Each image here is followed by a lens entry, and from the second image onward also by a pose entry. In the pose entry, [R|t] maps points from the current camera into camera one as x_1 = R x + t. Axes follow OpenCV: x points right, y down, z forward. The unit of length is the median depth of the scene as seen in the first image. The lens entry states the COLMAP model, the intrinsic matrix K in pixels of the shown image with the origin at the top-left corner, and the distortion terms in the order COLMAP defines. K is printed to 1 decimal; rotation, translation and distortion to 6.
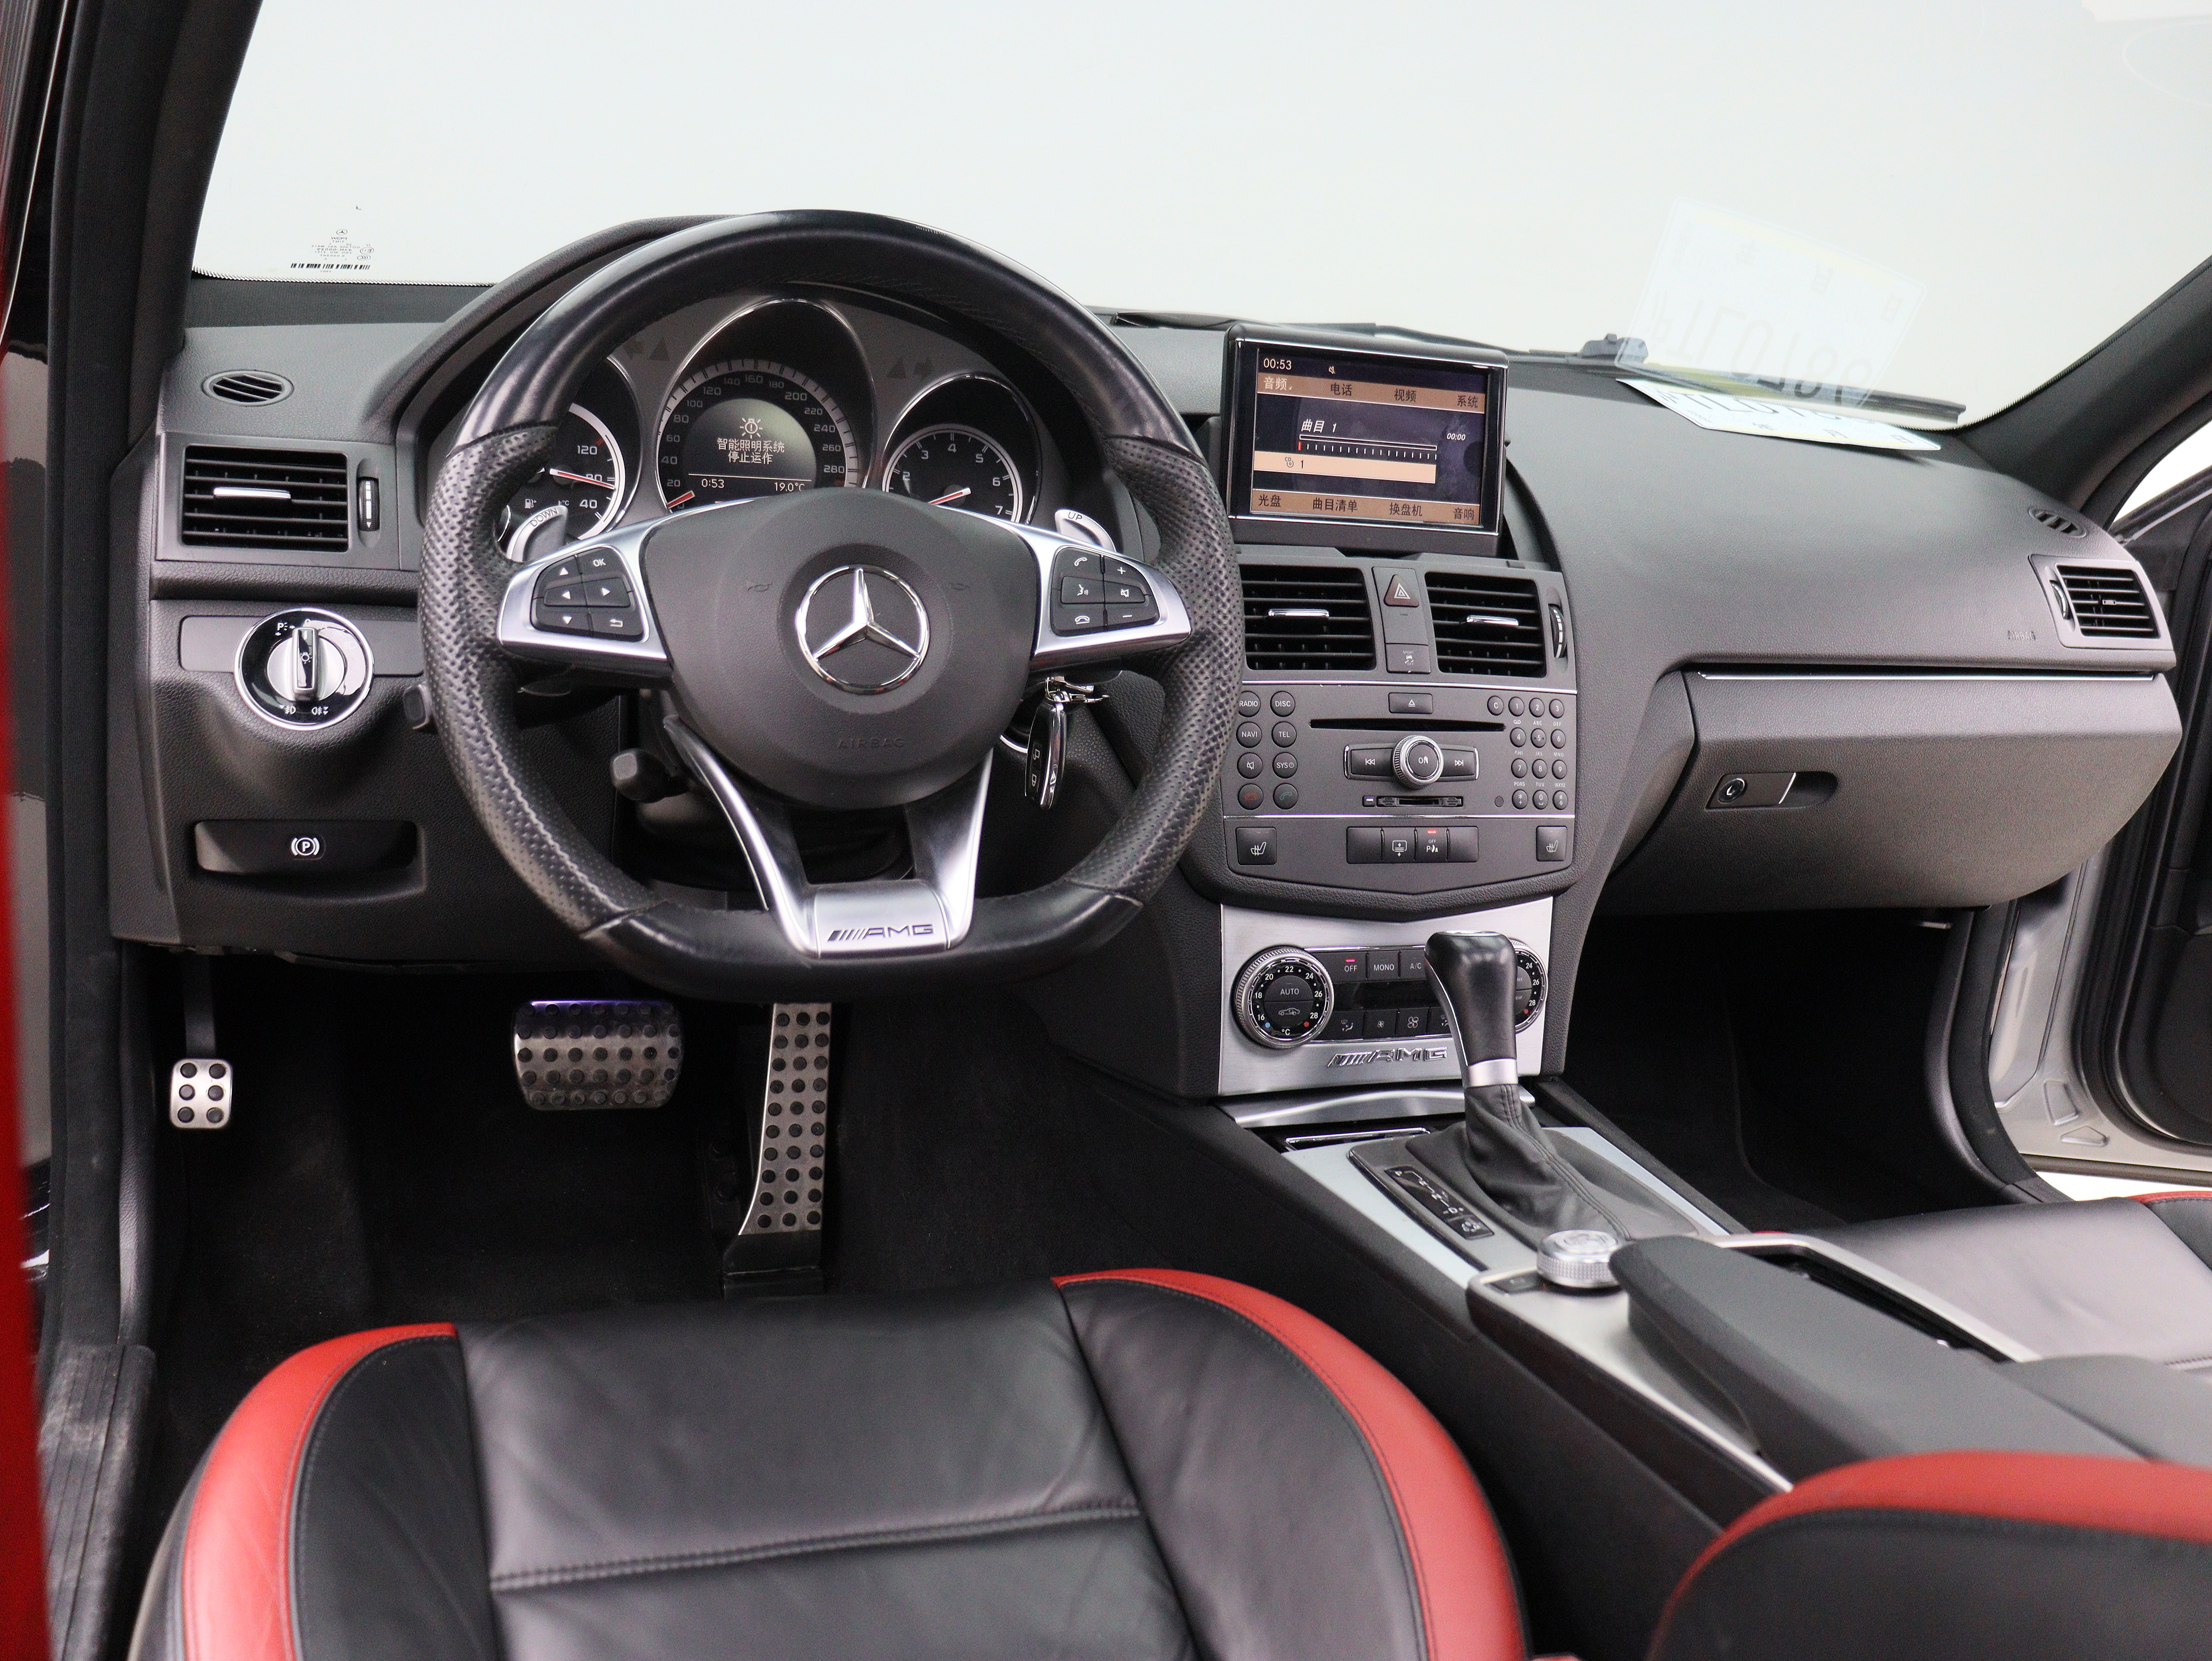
lens RADIAL K [[2092.5, 0, 1145.4], [0, 2092.5, 830.6], [0, 0, 1]] dist [-0.185758, 0.169173]
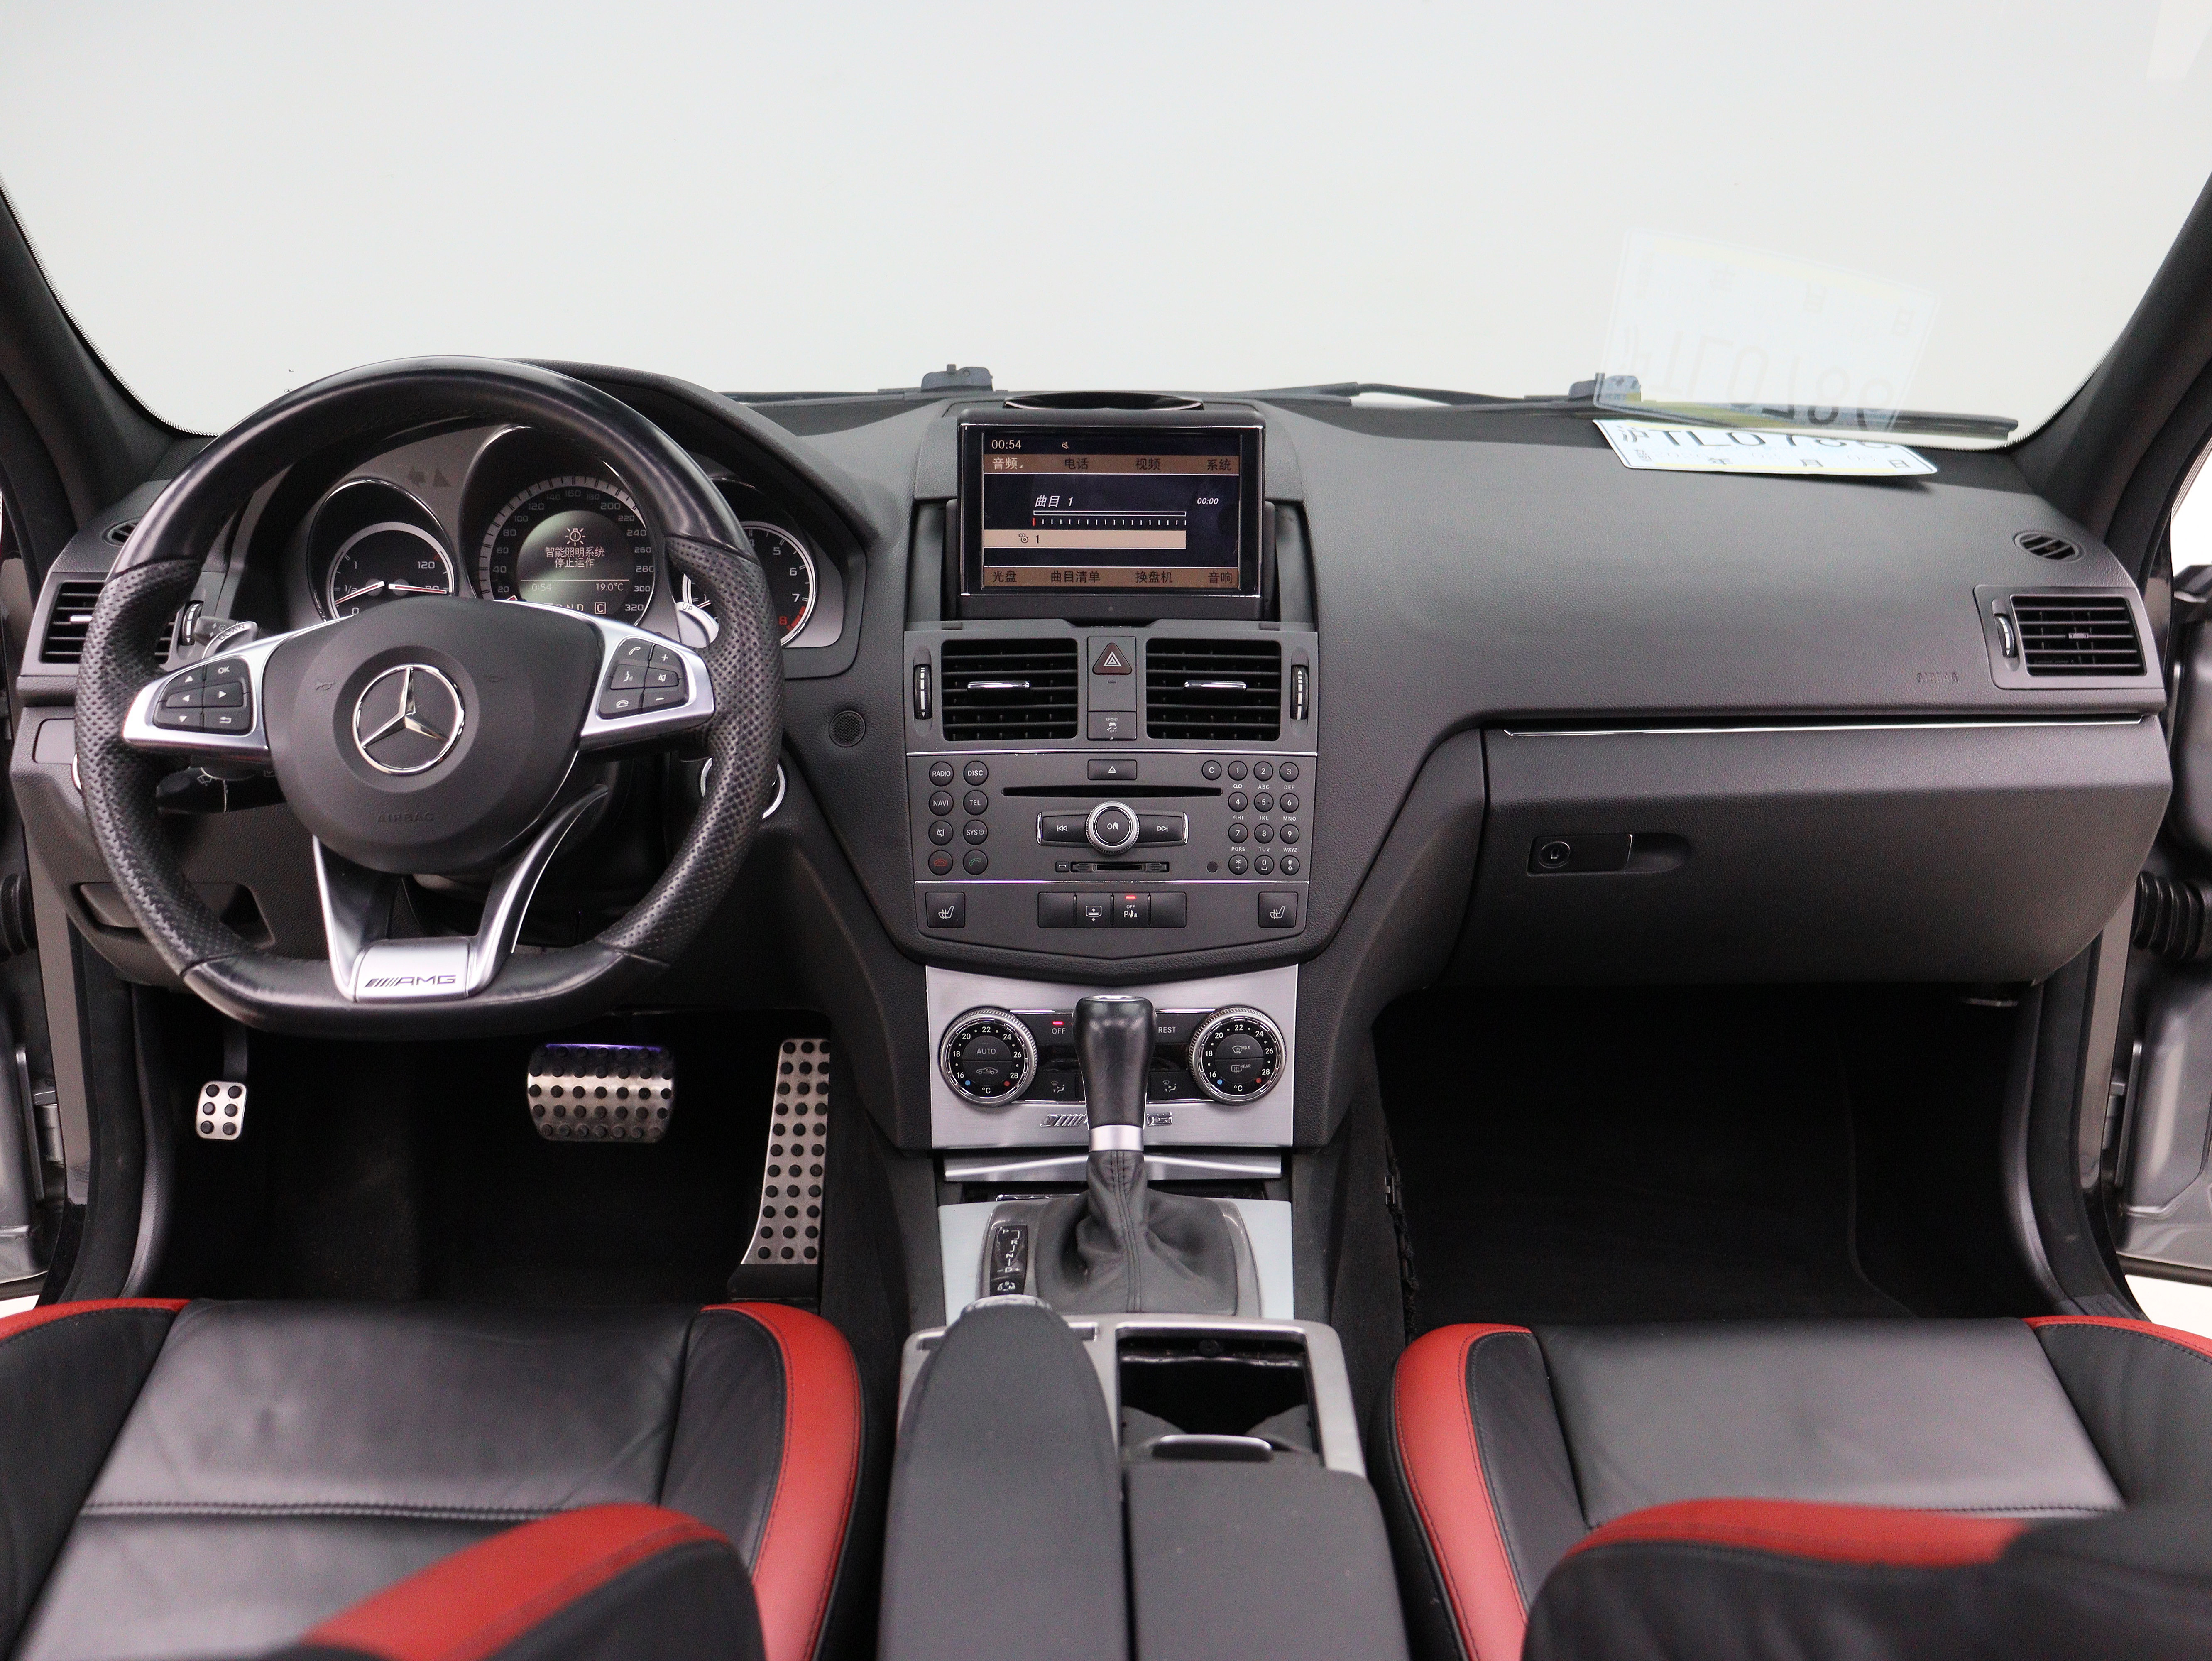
lens RADIAL K [[2092.5, 0, 1145.4], [0, 2092.5, 830.6], [0, 0, 1]] dist [-0.185758, 0.169173]
pose [[0.940929, -0.007780, -0.338515, 0.481402], [-0.002468, 0.999552, -0.029830, -0.001436], [0.338595, 0.028904, 0.940488, 0.052013]]
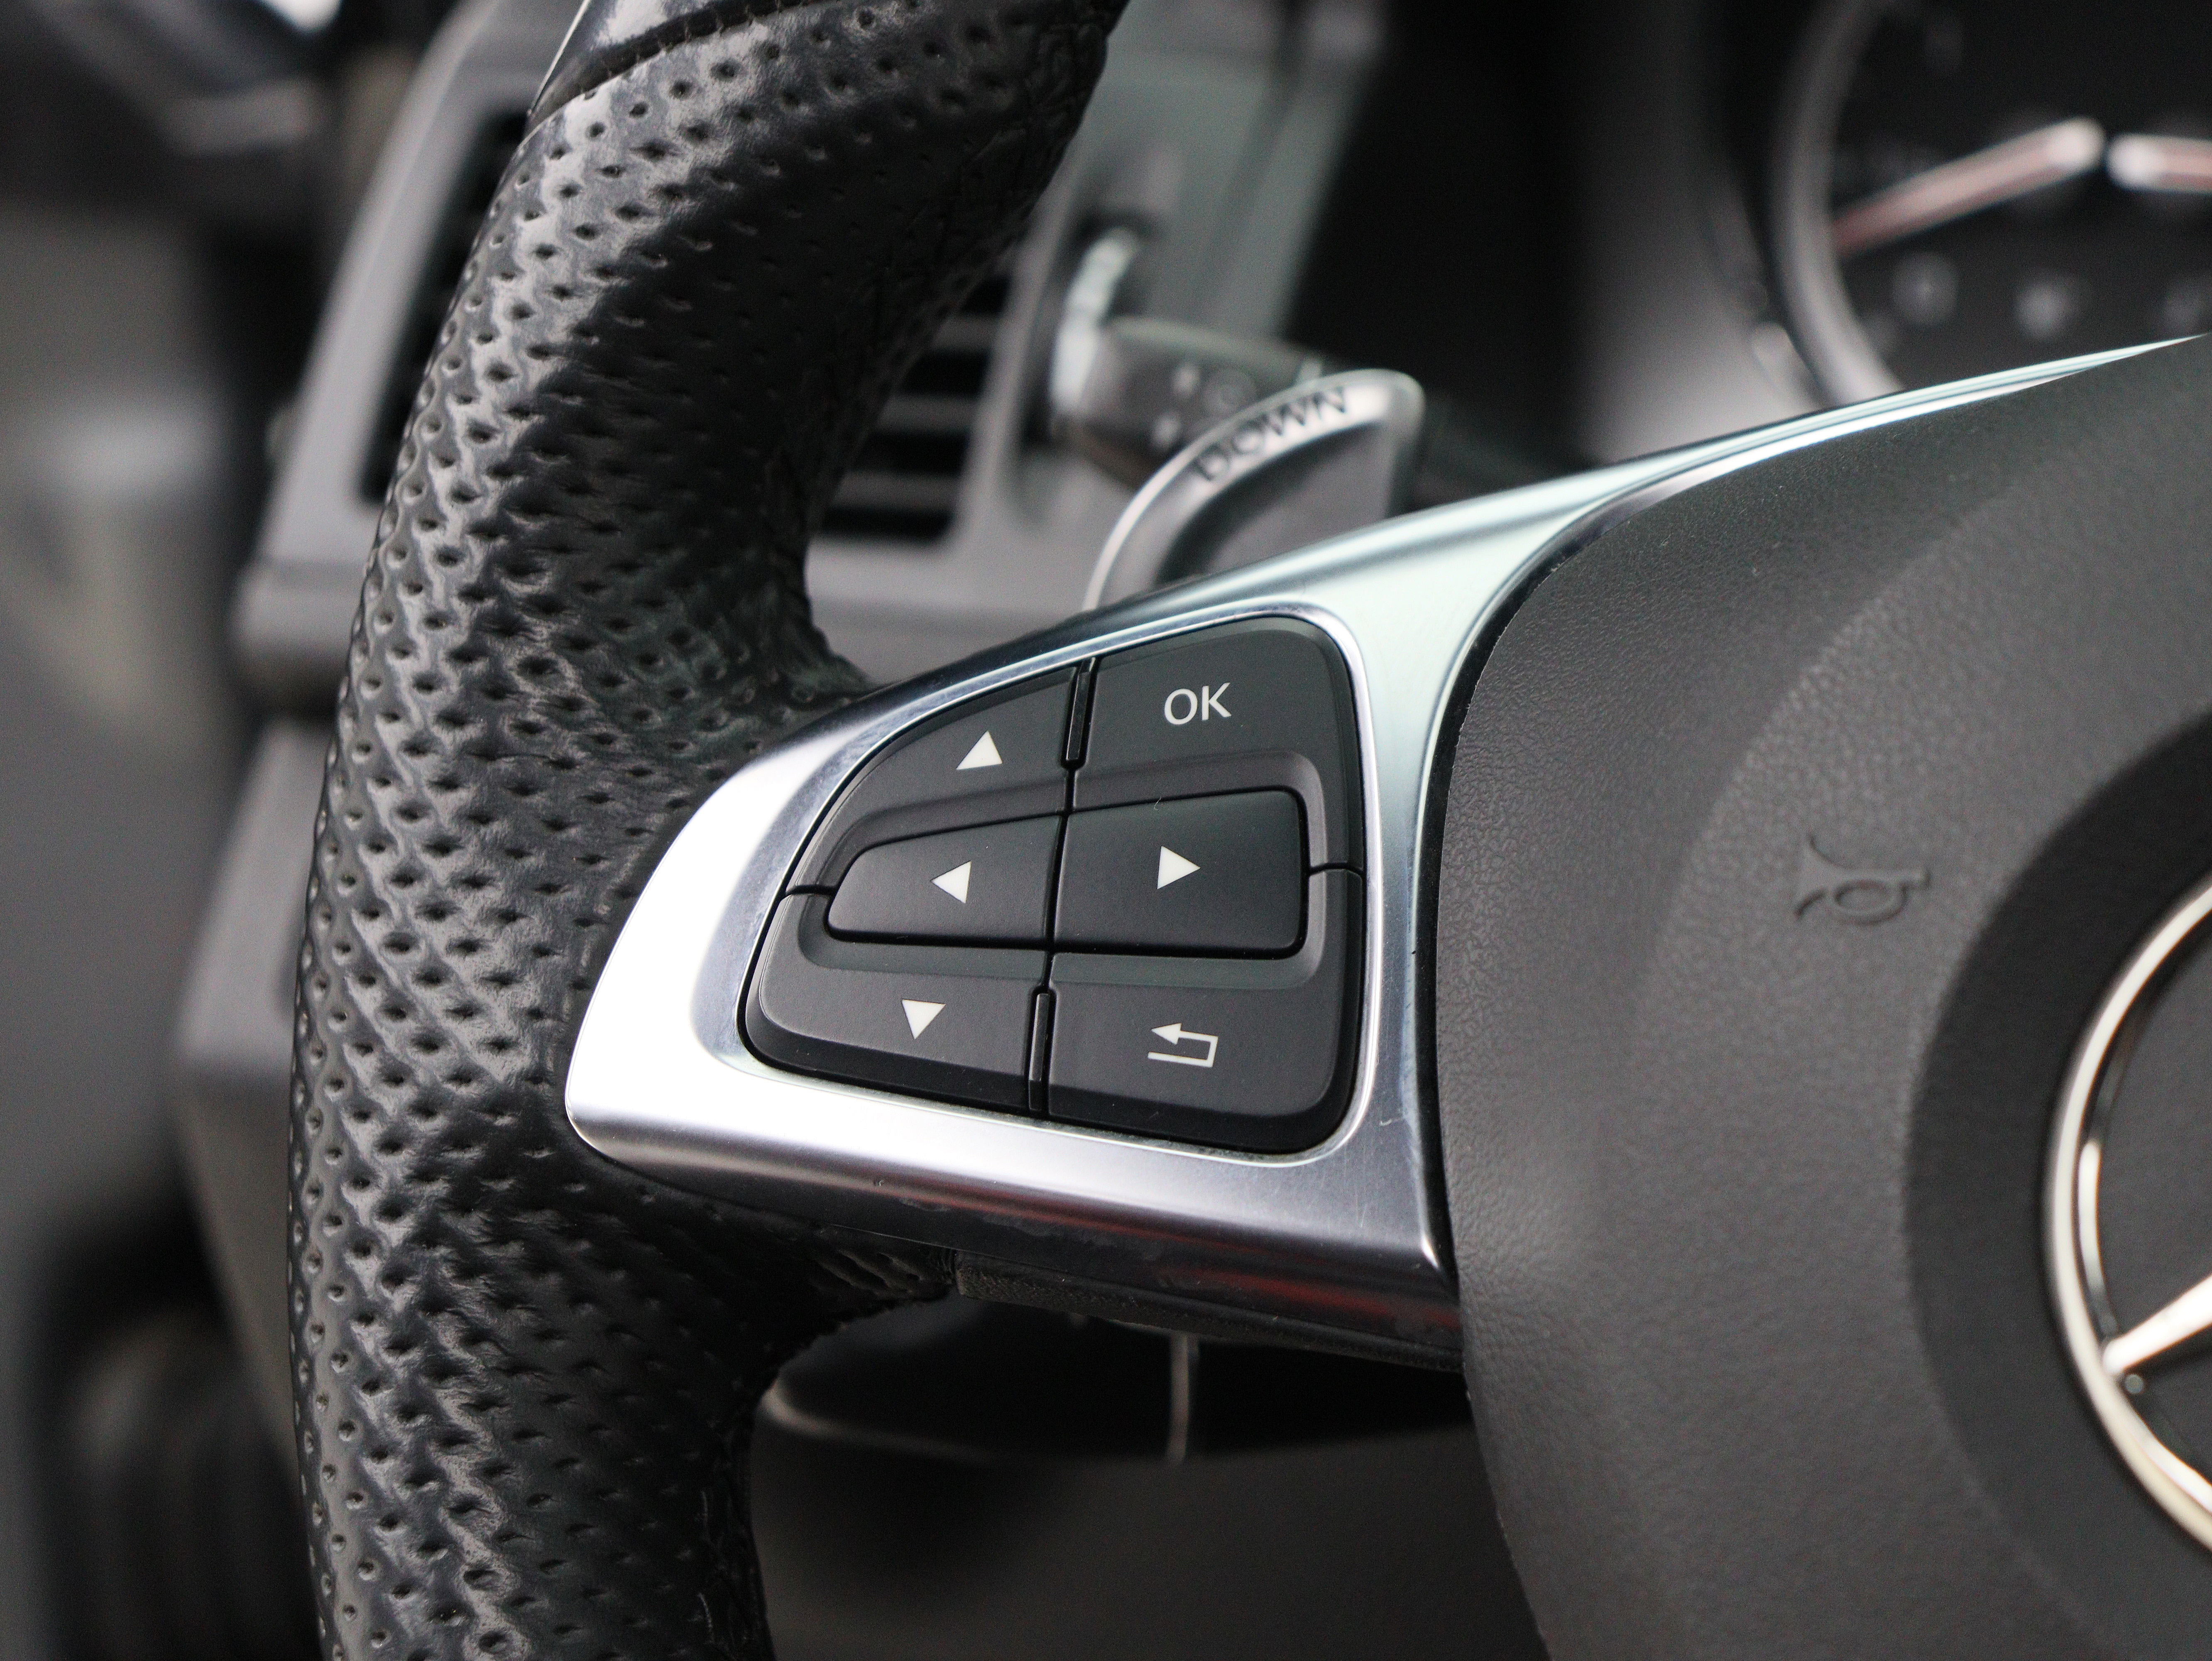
lens RADIAL K [[5699.6, 0, 1106.0], [0, 5699.6, 830.5], [0, 0, 1]] dist [0.325752, 0.442026]
pose [[0.690513, 0.050810, -0.721533, 0.077281], [-0.081438, 0.996648, -0.007754, -0.085216], [0.718721, 0.064114, 0.692336, 0.475712]]
